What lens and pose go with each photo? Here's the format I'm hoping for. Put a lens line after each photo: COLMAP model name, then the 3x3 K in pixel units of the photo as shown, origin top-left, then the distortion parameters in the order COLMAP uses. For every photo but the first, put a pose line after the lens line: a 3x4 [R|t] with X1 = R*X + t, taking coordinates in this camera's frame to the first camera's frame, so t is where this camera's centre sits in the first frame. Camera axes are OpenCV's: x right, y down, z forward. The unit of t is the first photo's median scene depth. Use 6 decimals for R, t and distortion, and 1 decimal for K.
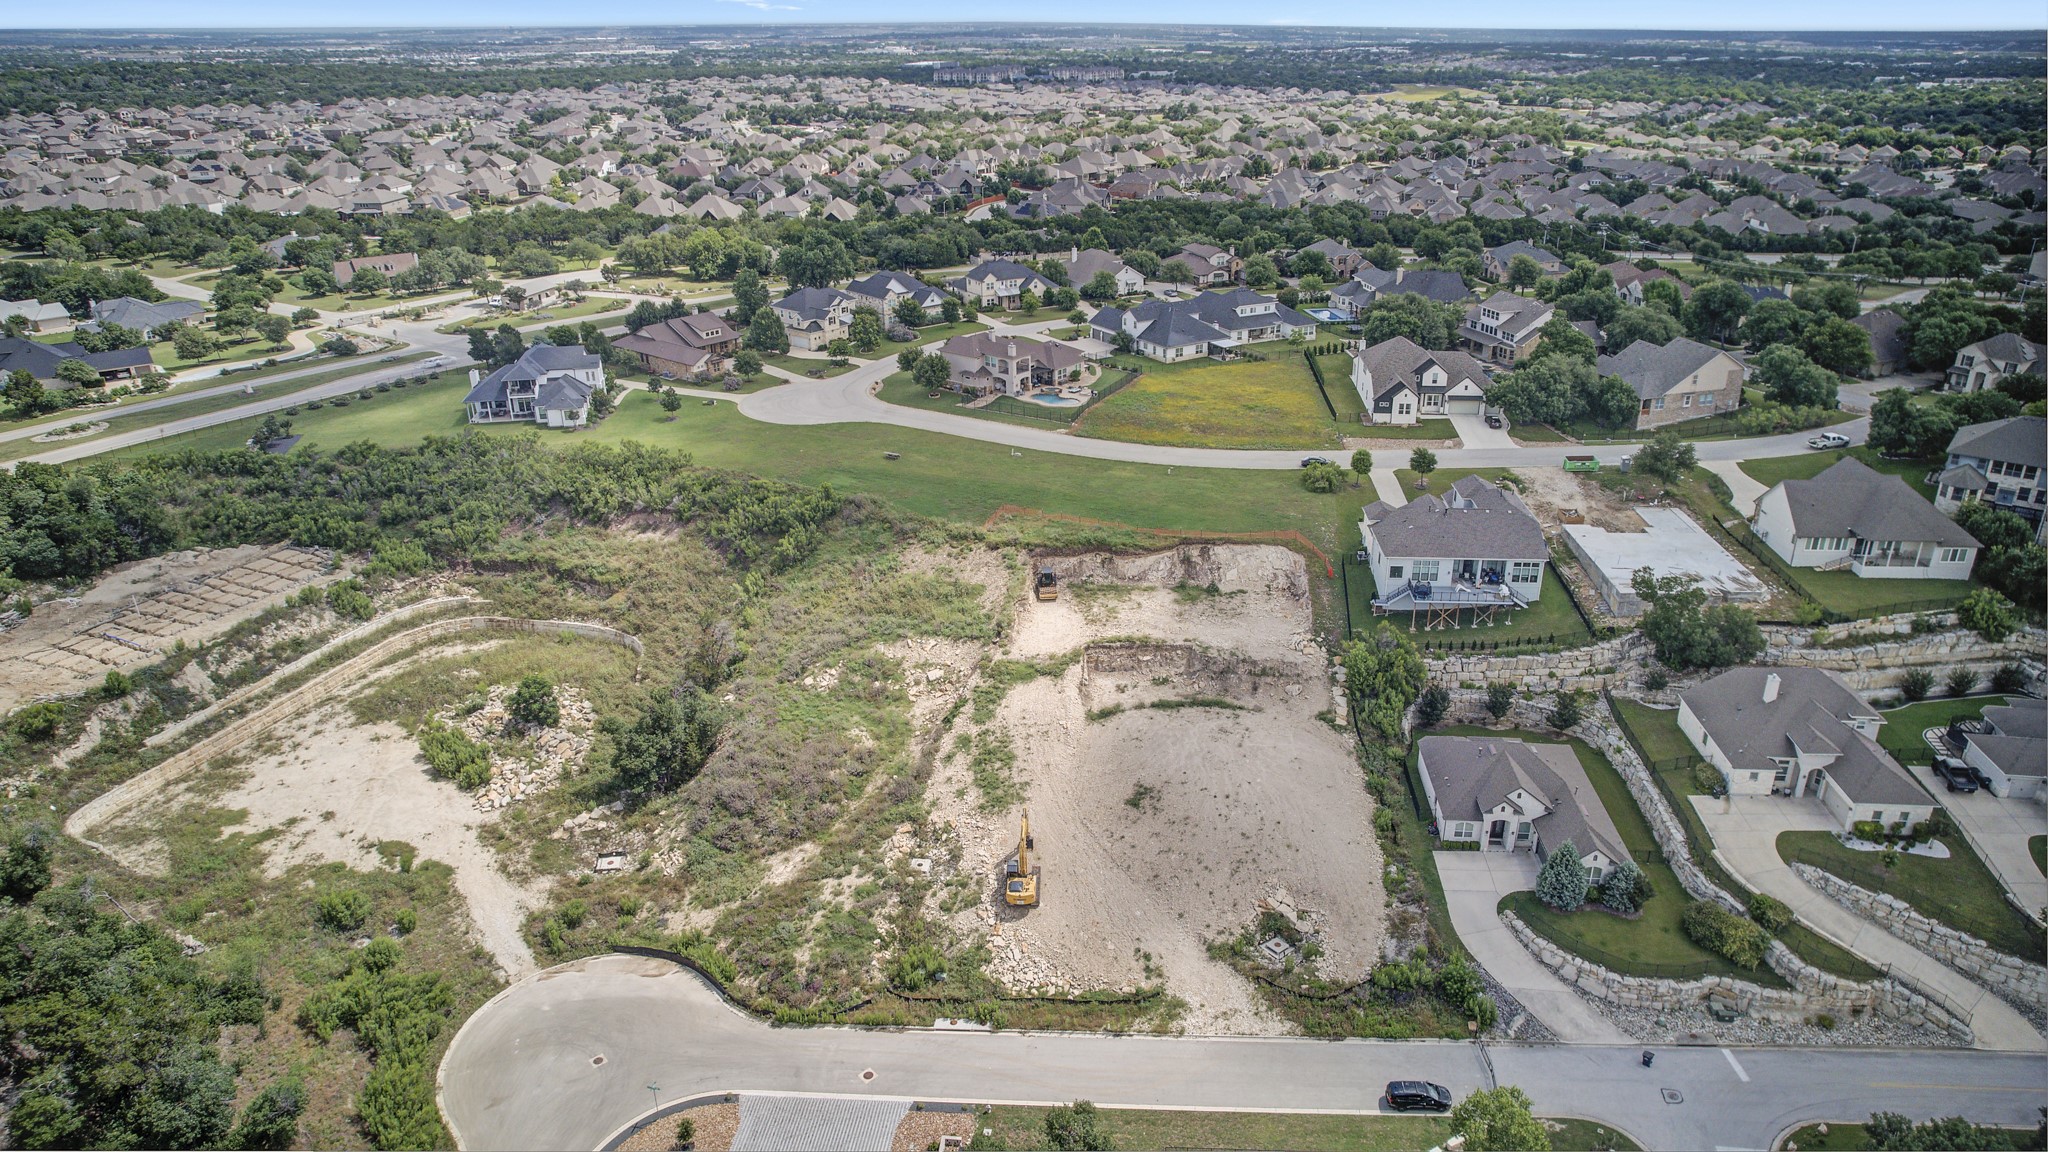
lens RADIAL K [[1322.5, 0, 1041.4], [0, 1322.5, 563.1], [0, 0, 1]] dist [-0.080658, 0.073649]
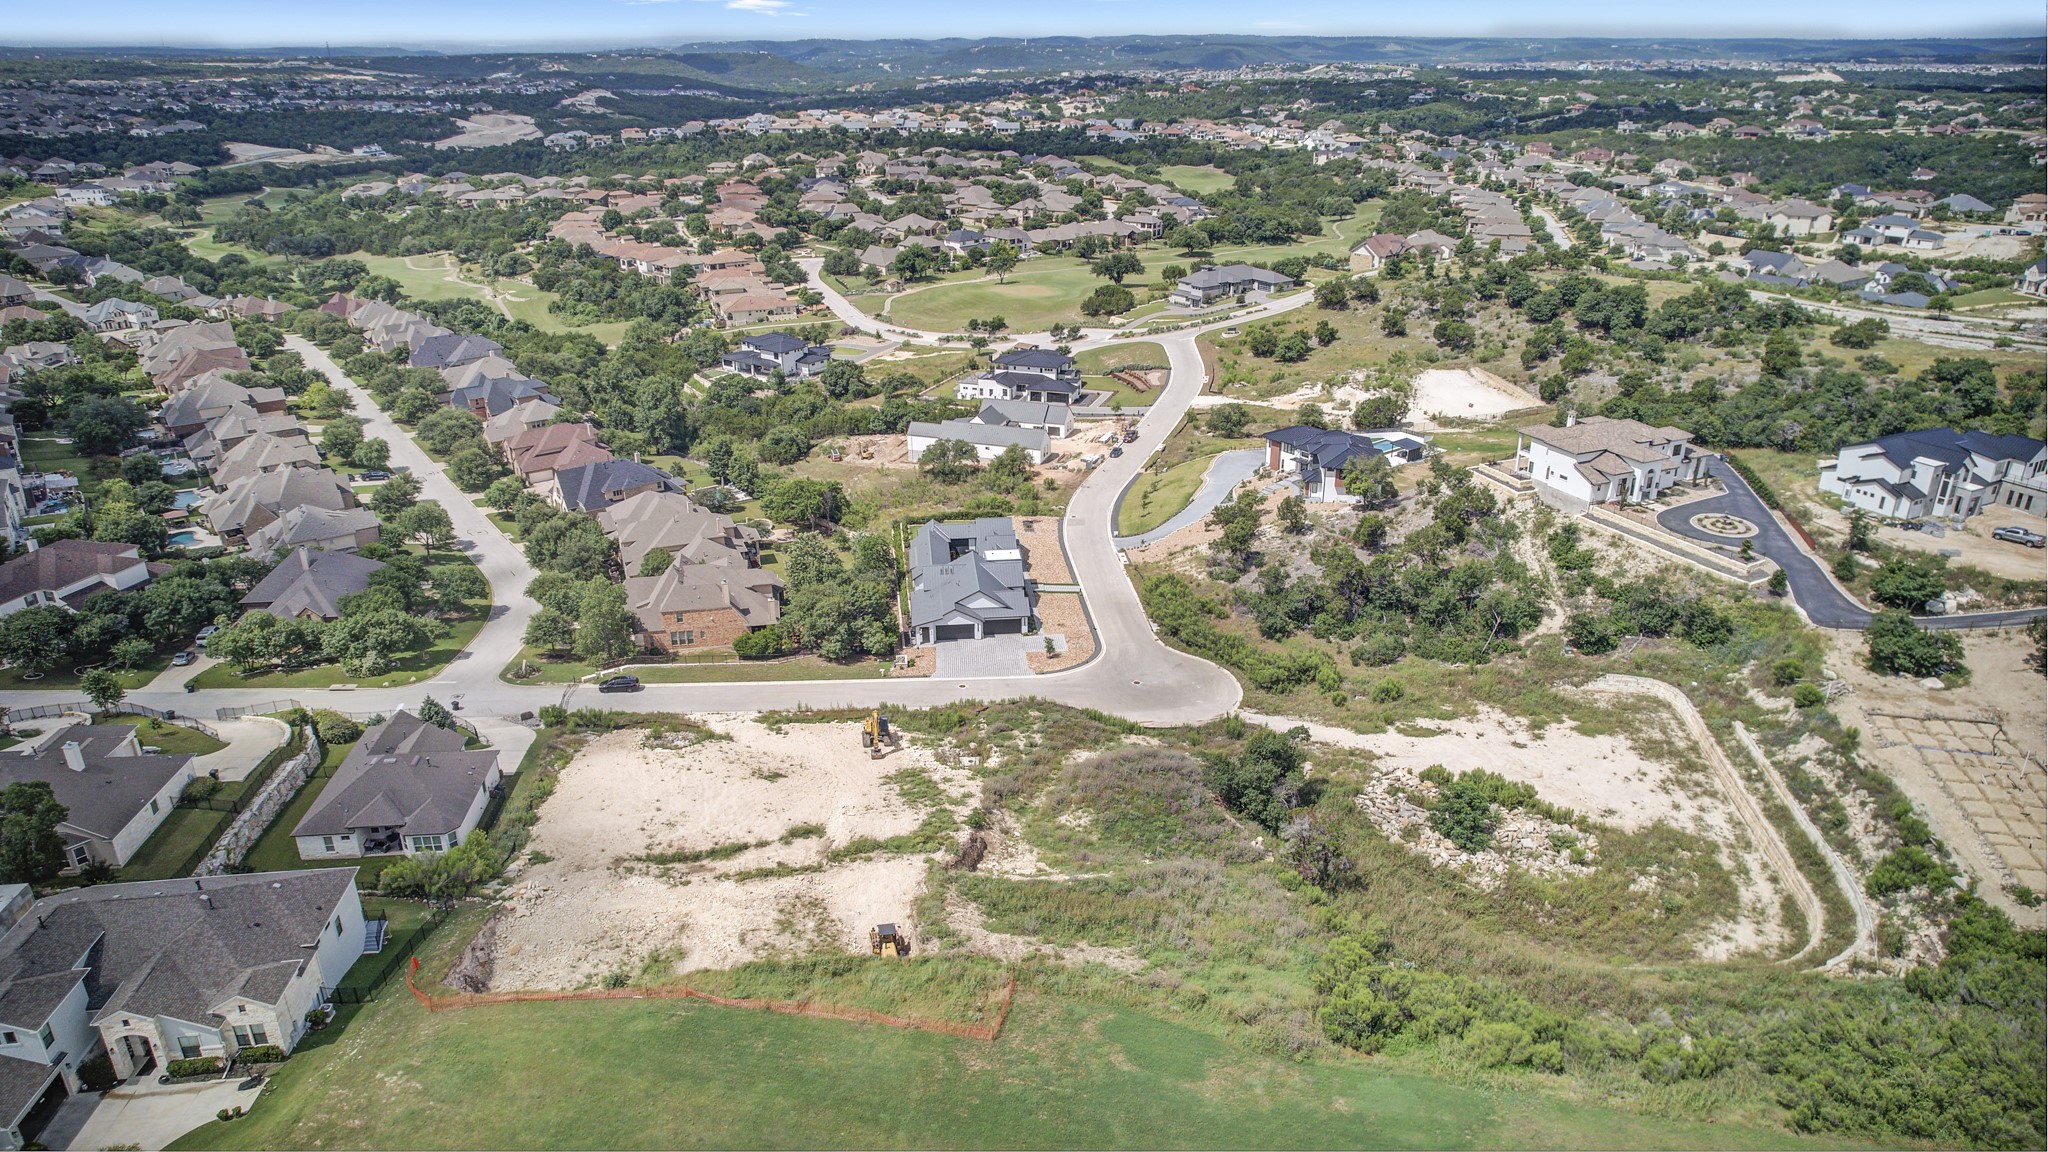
lens RADIAL K [[1322.5, 0, 1041.4], [0, 1322.5, 563.1], [0, 0, 1]] dist [-0.080658, 0.073649]
pose [[-0.982466, 0.071437, -0.172215, 0.029359], [-0.070861, 0.711299, 0.699309, -0.611989], [0.172453, 0.699250, -0.693765, 1.460317]]
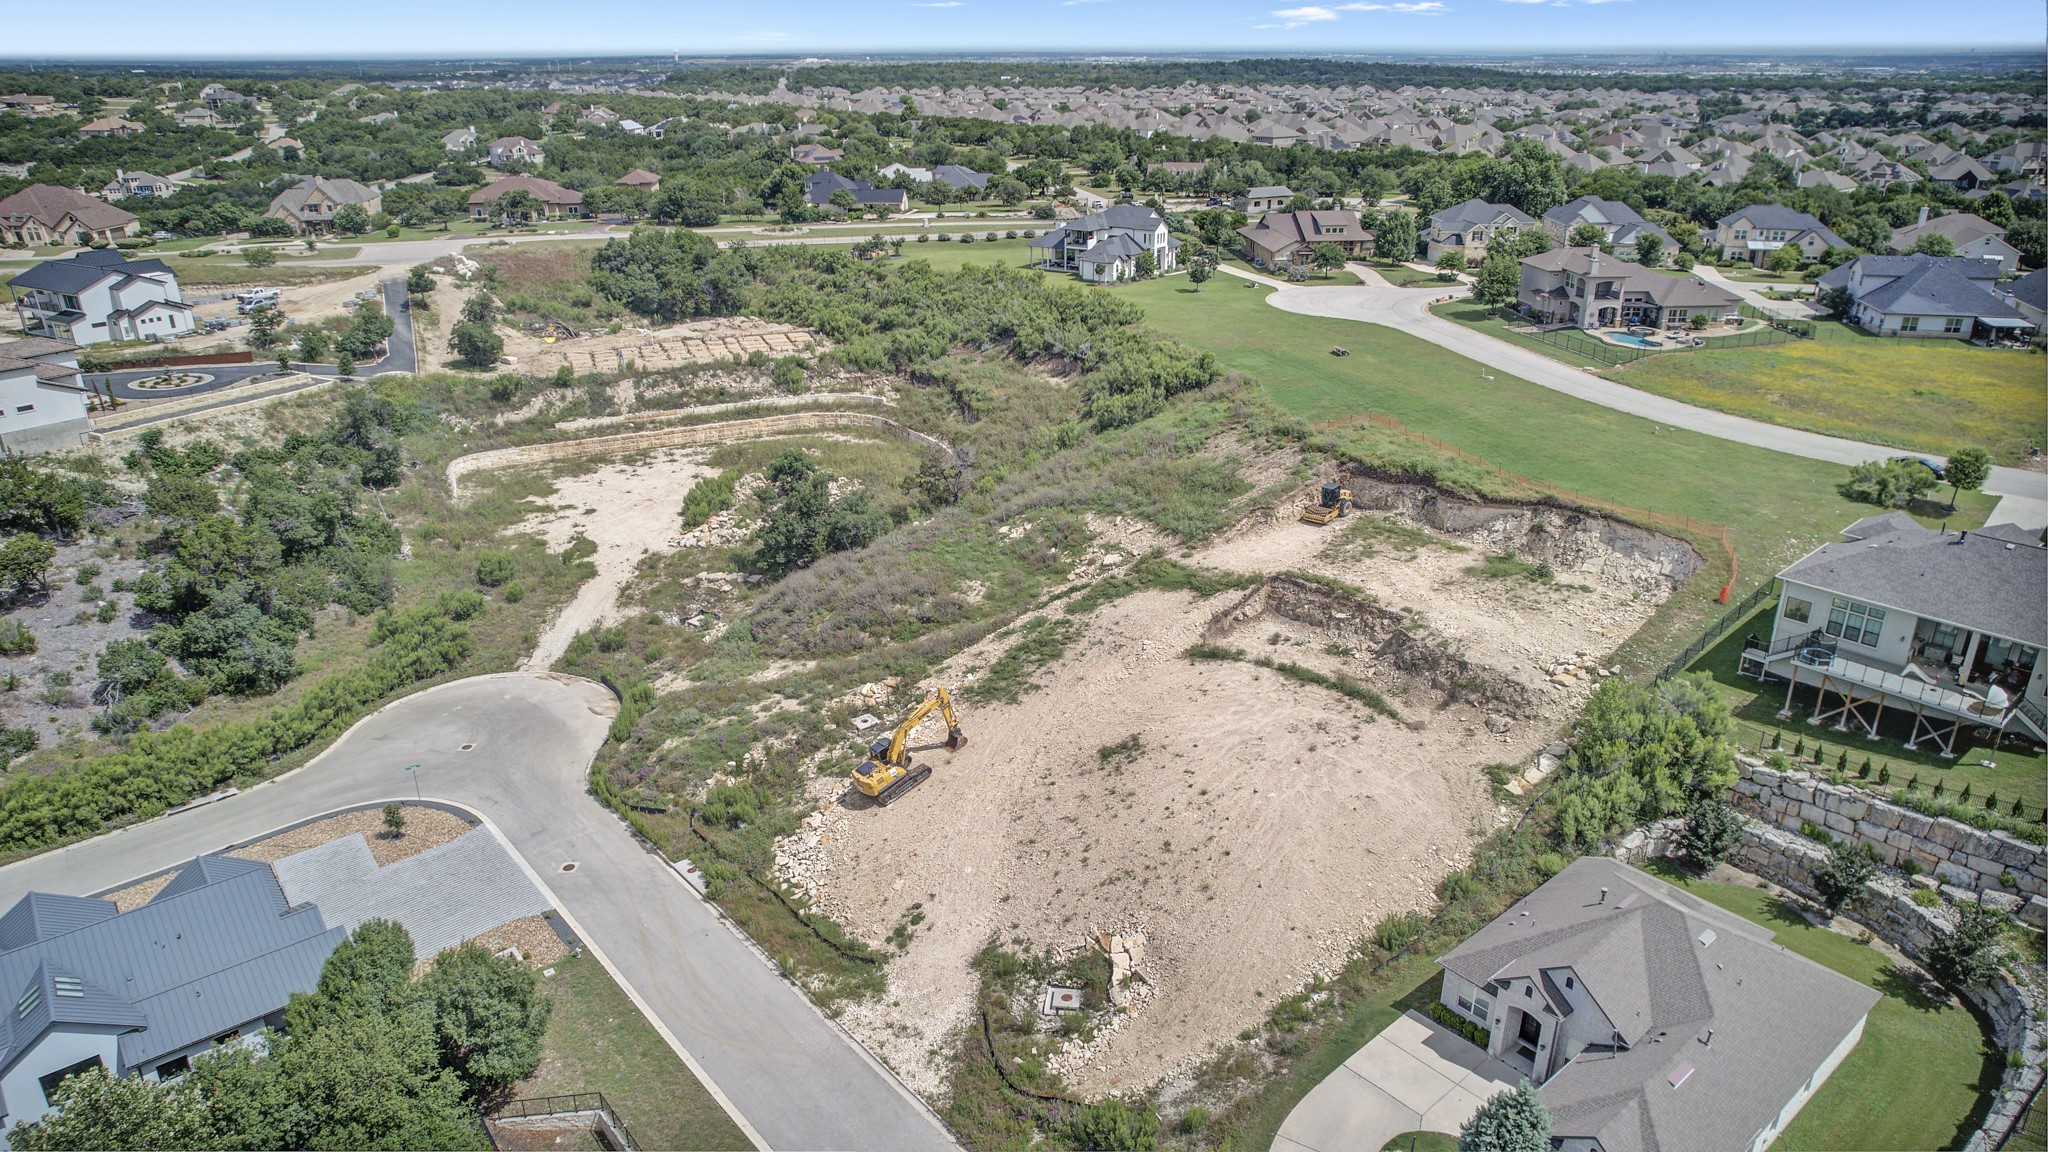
lens RADIAL K [[1304.2, 0, 1018.5], [0, 1304.2, 577.8], [0, 0, 1]] dist [-0.071178, 0.059068]
pose [[0.693038, 0.272598, -0.667375, 0.420109], [-0.275484, 0.955635, 0.104265, 0.029626], [0.666189, 0.111591, 0.737387, 0.396339]]
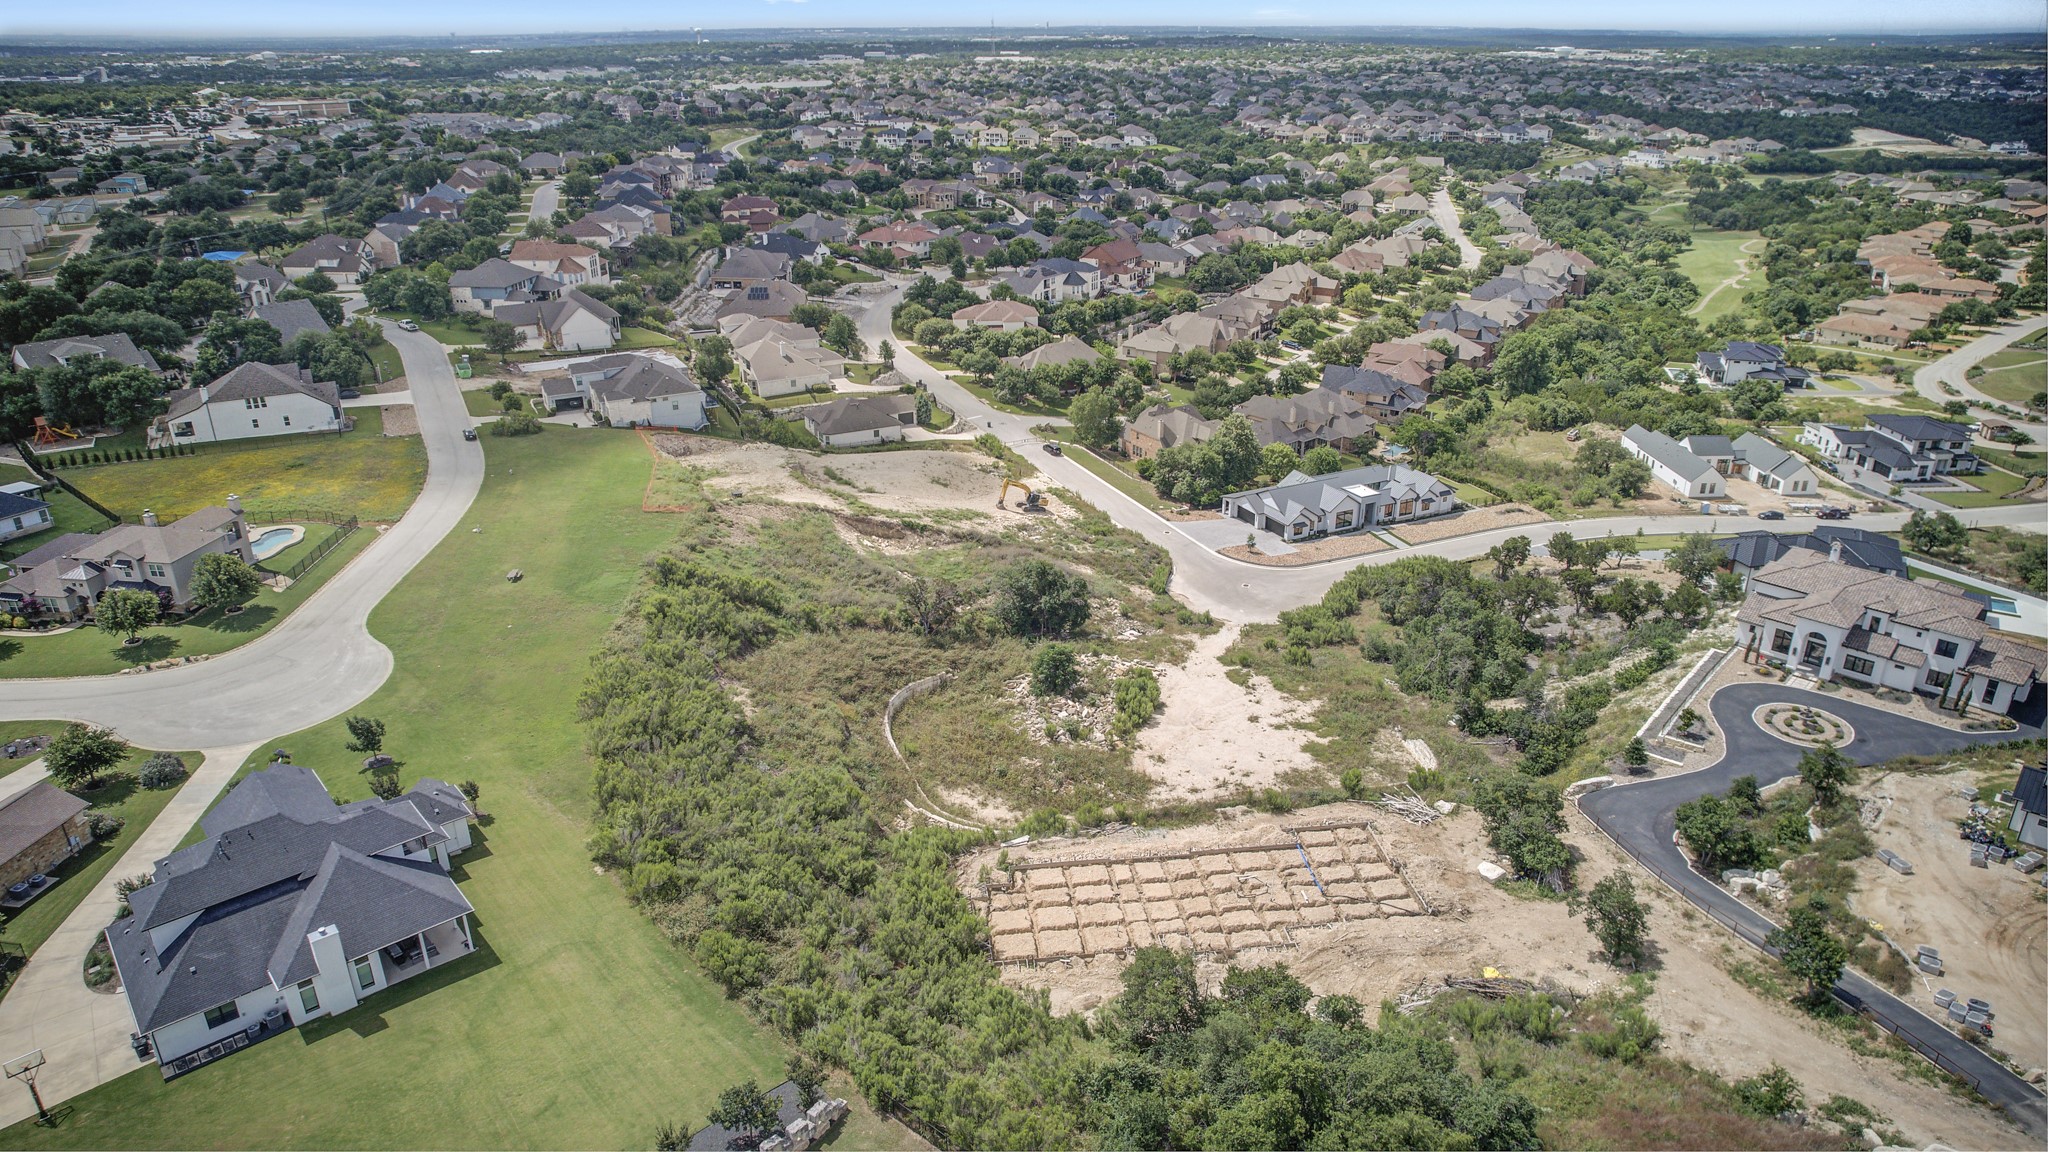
lens RADIAL K [[1291.4, 0, 1031.7], [0, 1291.4, 600.1], [0, 0, 1]] dist [-0.059050, 0.041680]
pose [[-0.521867, -0.351589, 0.777200, -1.182807], [0.331306, 0.756042, 0.564479, -0.539125], [-0.786061, 0.552074, -0.278070, 1.290927]]
